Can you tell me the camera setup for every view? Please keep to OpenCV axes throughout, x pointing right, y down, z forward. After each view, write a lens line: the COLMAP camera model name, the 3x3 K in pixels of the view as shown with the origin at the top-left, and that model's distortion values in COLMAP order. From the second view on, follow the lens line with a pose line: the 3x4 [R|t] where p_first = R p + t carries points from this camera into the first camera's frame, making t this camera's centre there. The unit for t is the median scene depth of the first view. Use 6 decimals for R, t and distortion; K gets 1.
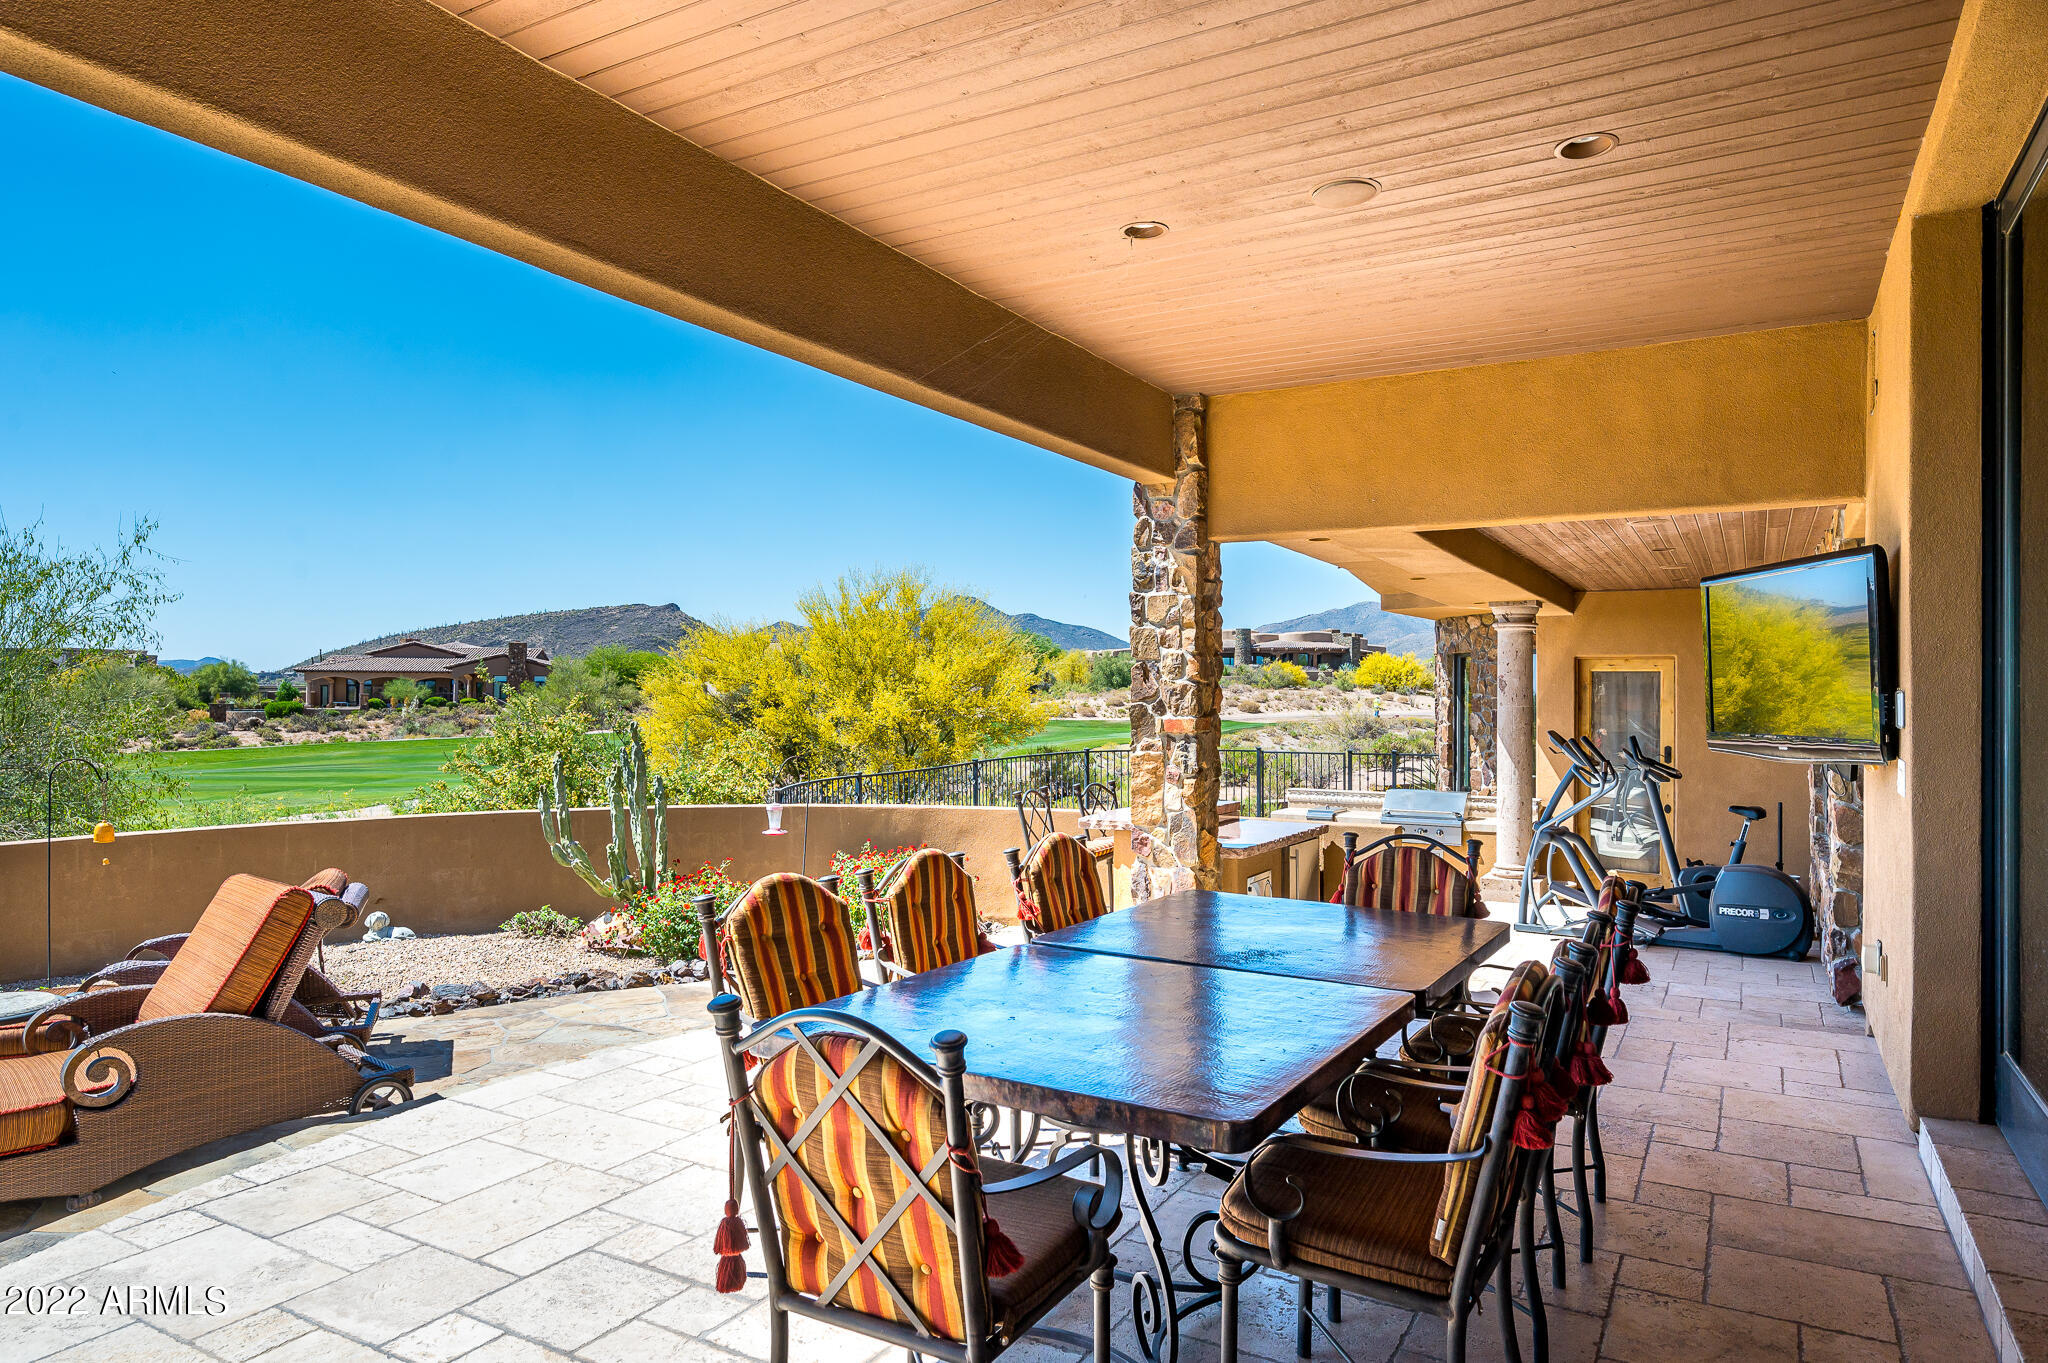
lens RADIAL K [[1249.9, 0, 1024.0], [0, 1249.9, 681.5], [0, 0, 1]] dist [-0.000546, -0.000143]
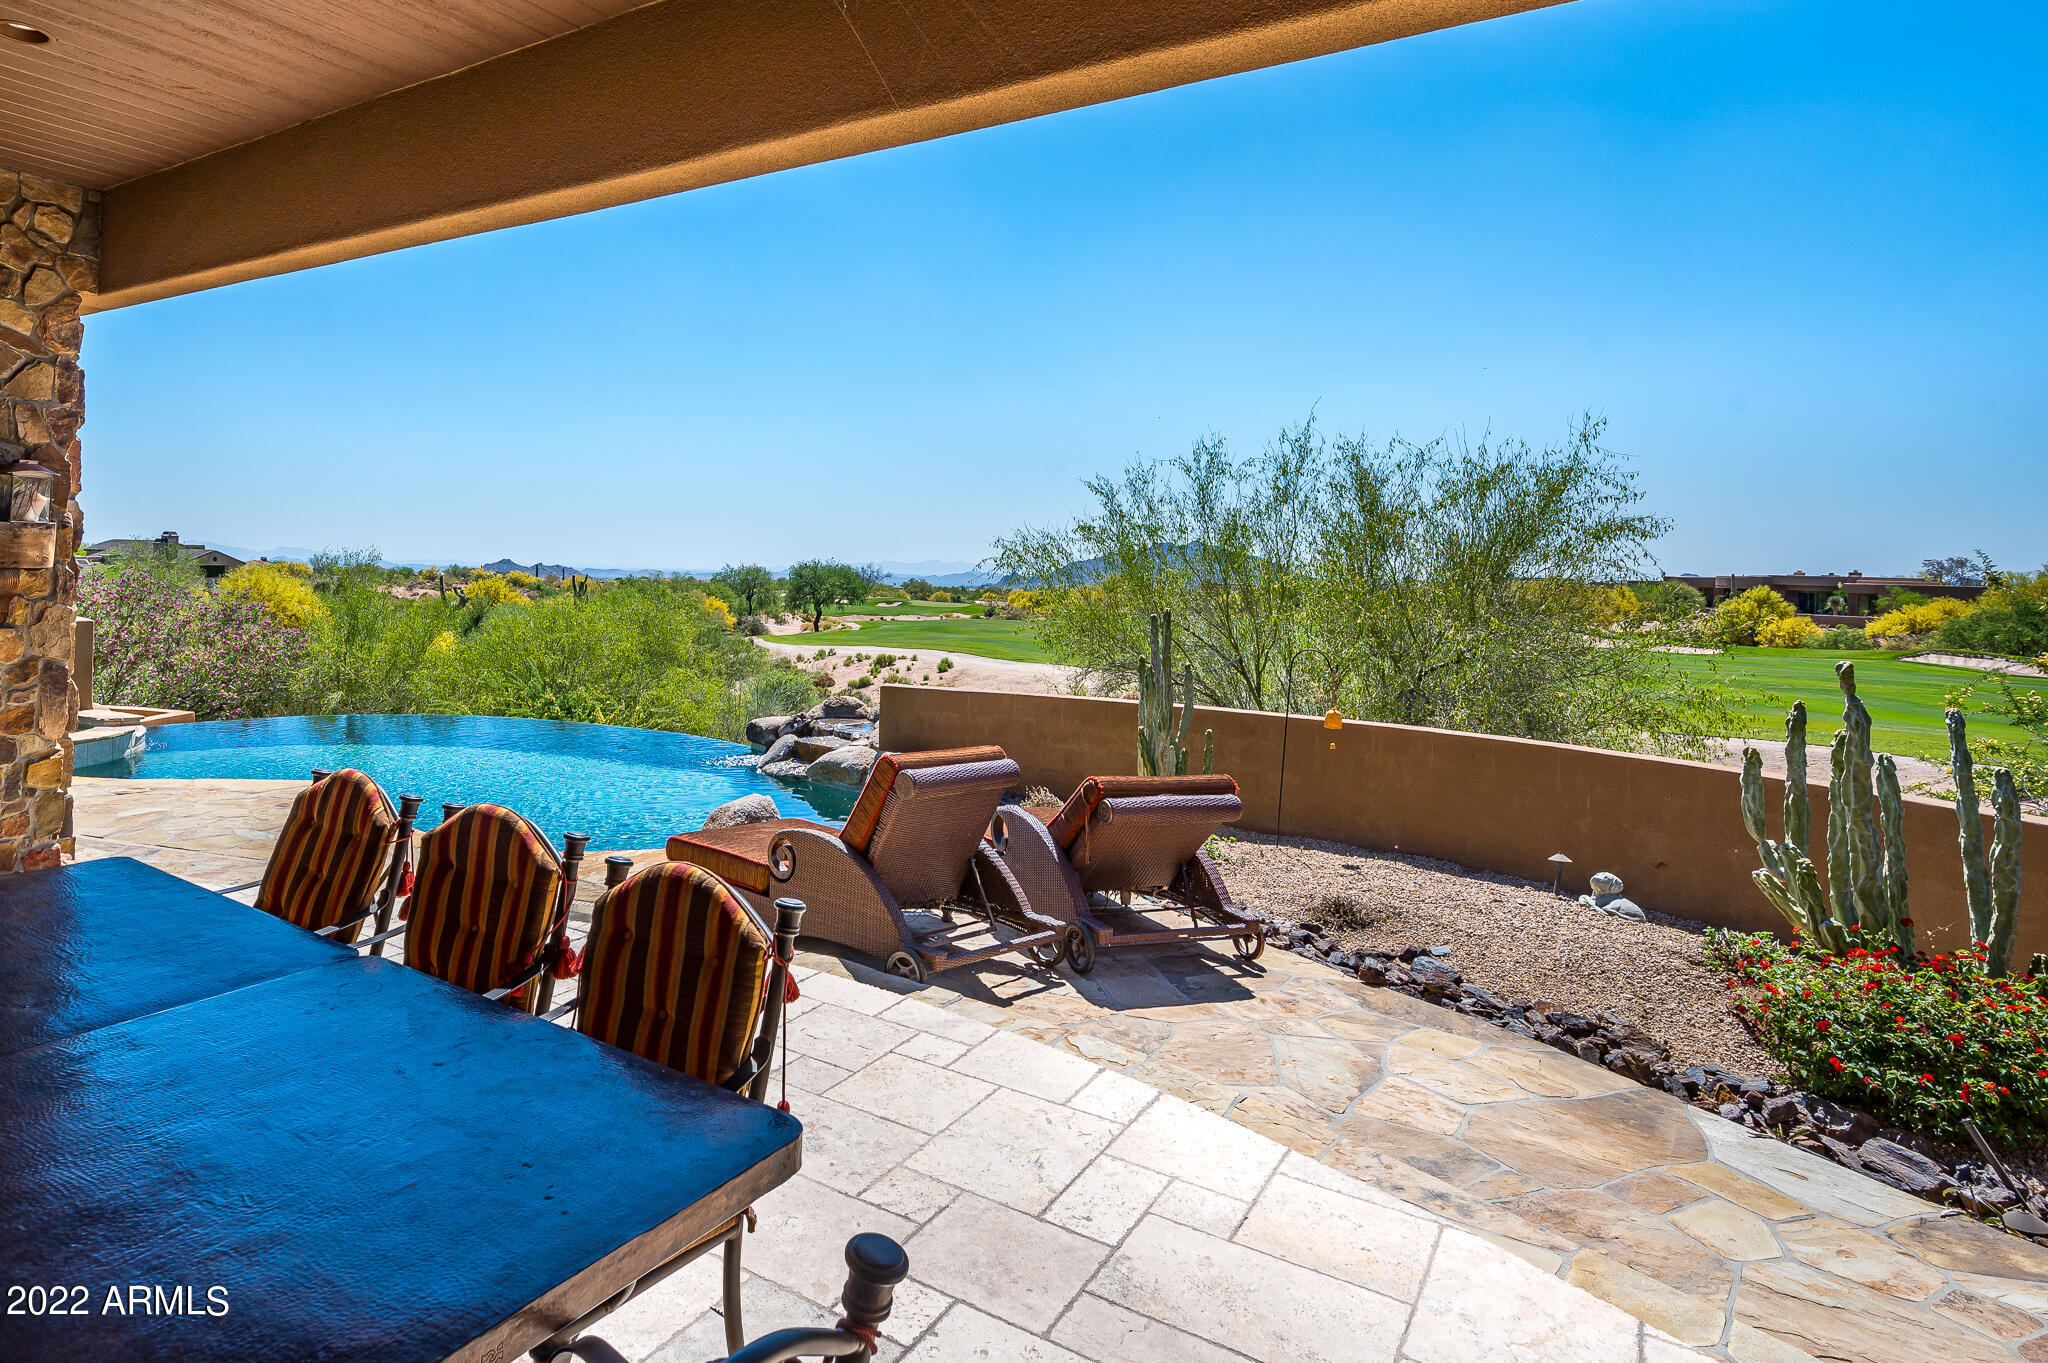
lens RADIAL K [[1087.3, 0, 1024.0], [0, 1087.3, 681.5], [0, 0, 1]] dist [0.002252, 0.000497]
pose [[-0.008578, 0.102734, -0.994672, 0.312164], [-0.019868, 0.994495, 0.102887, -0.028584], [0.999766, 0.020644, -0.006489, 0.779249]]
